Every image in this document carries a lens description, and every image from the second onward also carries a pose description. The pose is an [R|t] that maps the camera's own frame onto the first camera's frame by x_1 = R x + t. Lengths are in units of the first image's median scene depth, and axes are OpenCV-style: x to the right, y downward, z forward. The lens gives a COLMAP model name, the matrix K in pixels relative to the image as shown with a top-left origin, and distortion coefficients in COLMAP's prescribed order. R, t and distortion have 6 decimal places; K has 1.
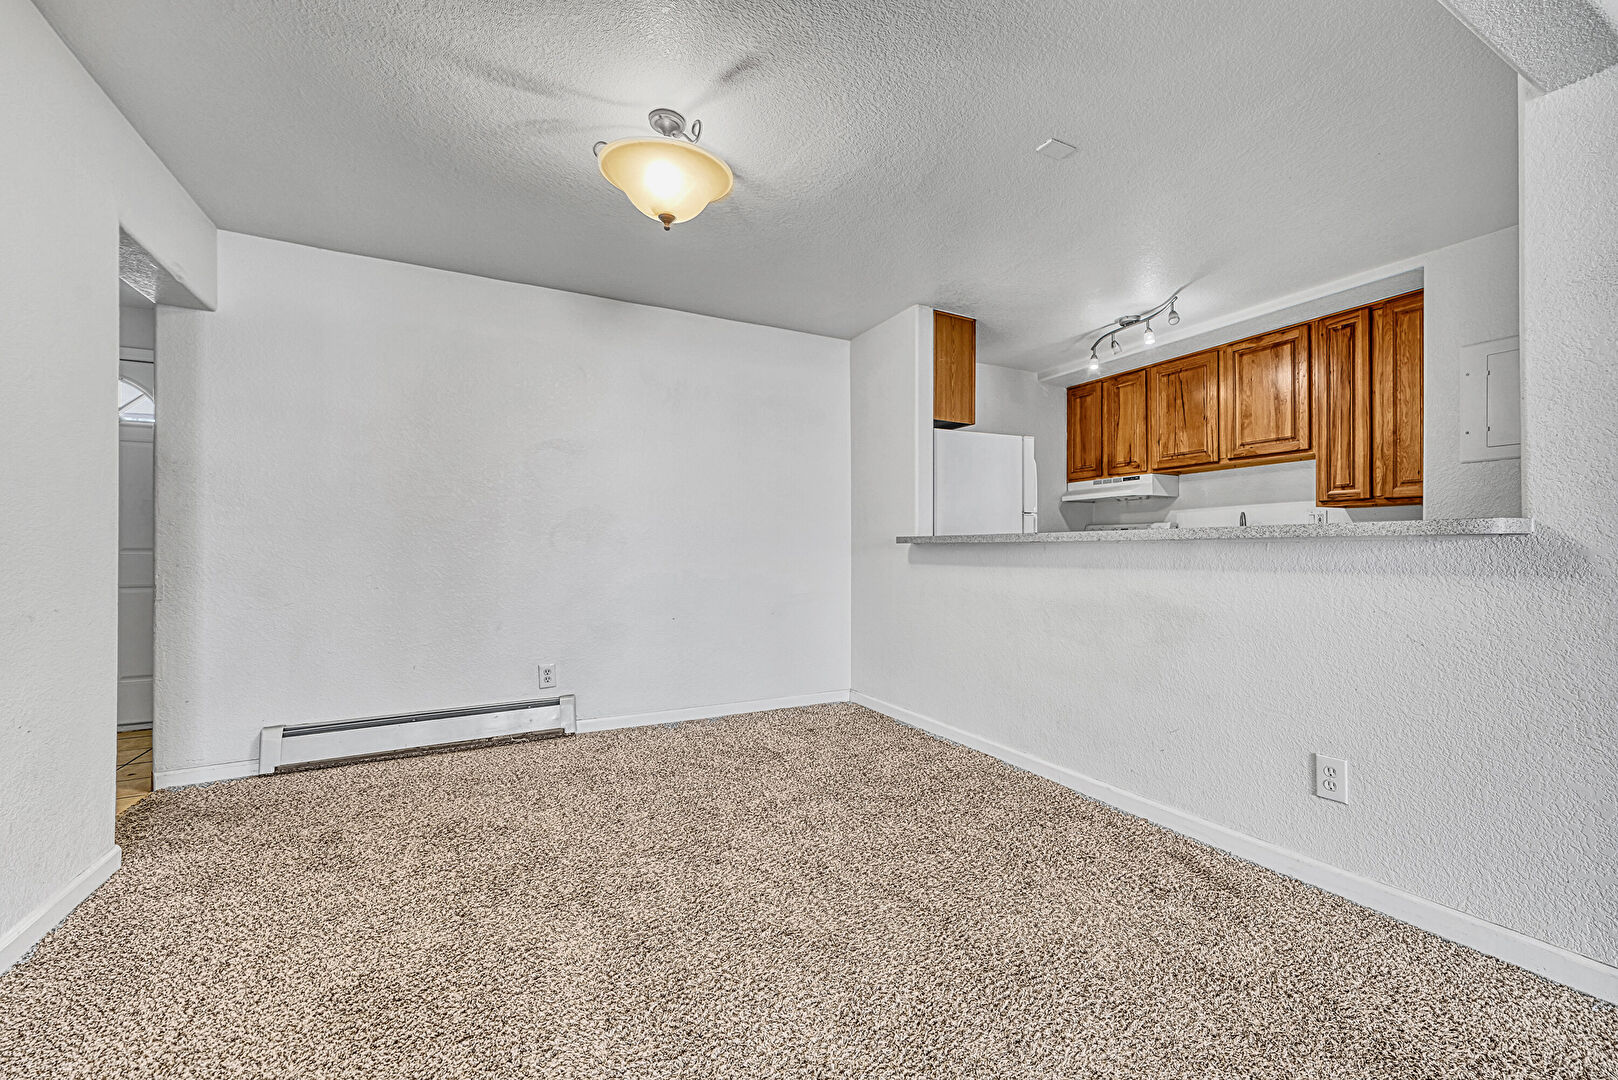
lens RADIAL K [[647.0, 0, 858.0], [0, 647.0, 553.5], [0, 0, 1]] dist [-0.002403, 0.000314]
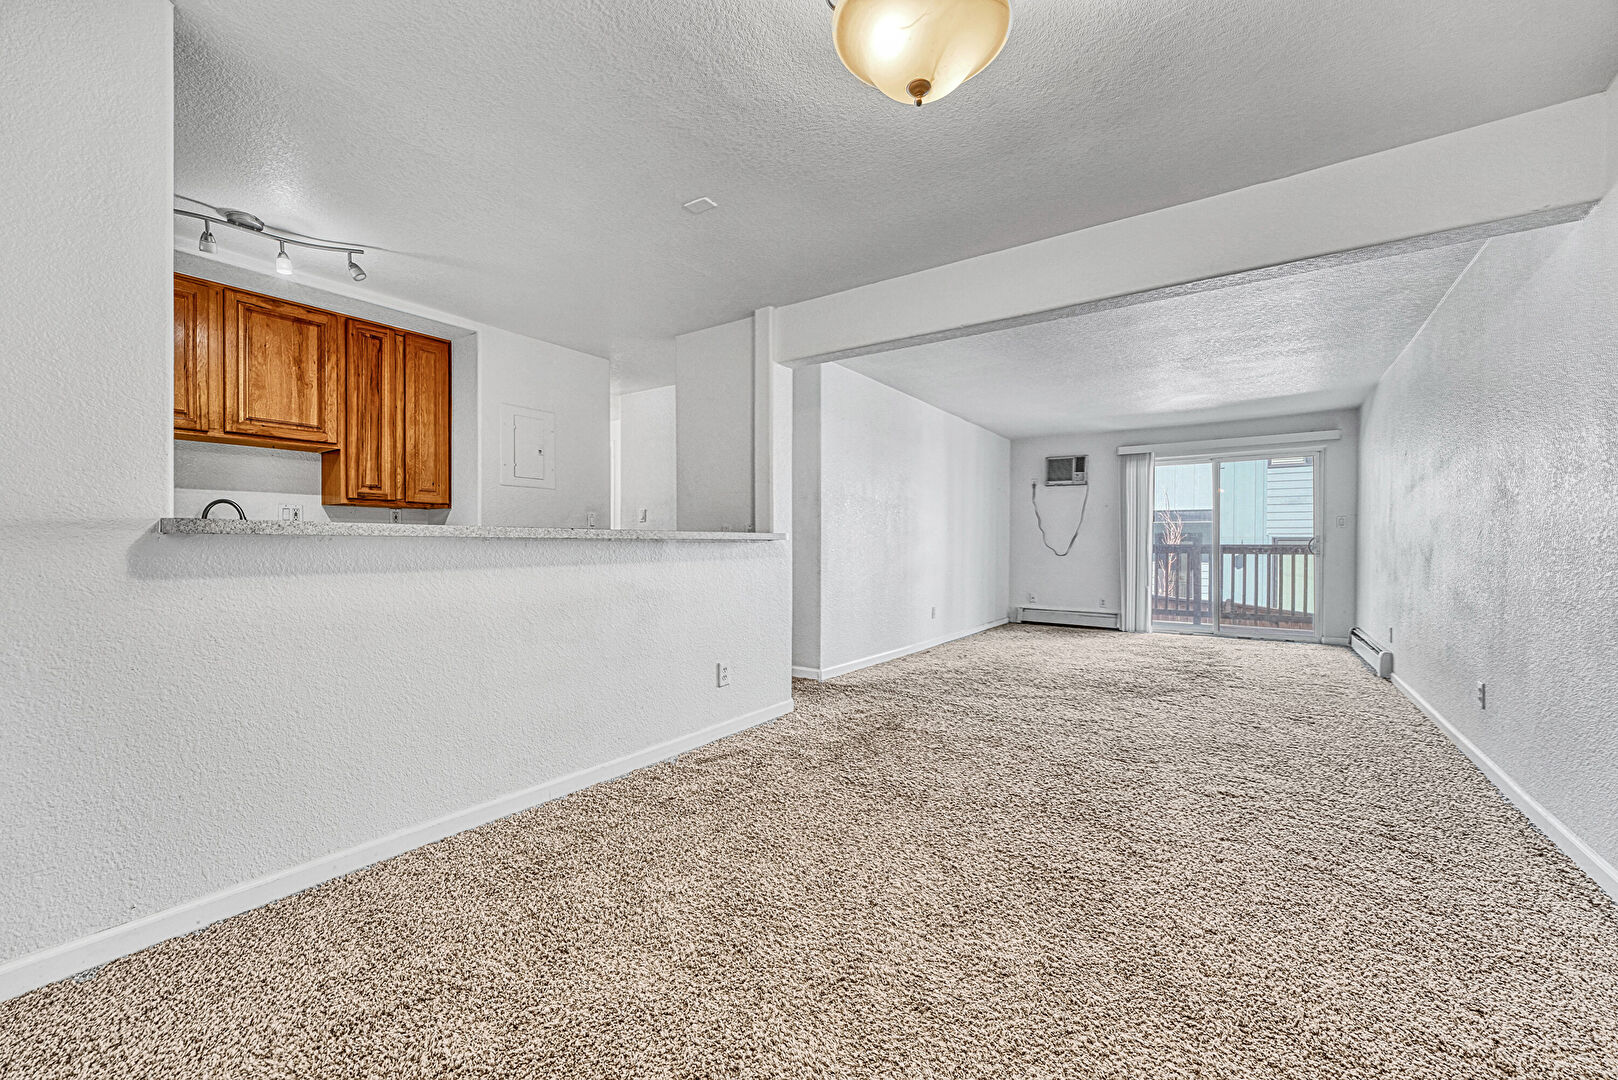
lens RADIAL K [[647.0, 0, 797.5], [0, 647.0, 547.7], [0, 0, 1]] dist [-0.002403, 0.000314]
pose [[-0.427720, -0.004073, 0.903902, -0.713394], [0.003913, 0.999972, 0.006357, -0.009841], [-0.903903, 0.006256, -0.427692, 1.141905]]
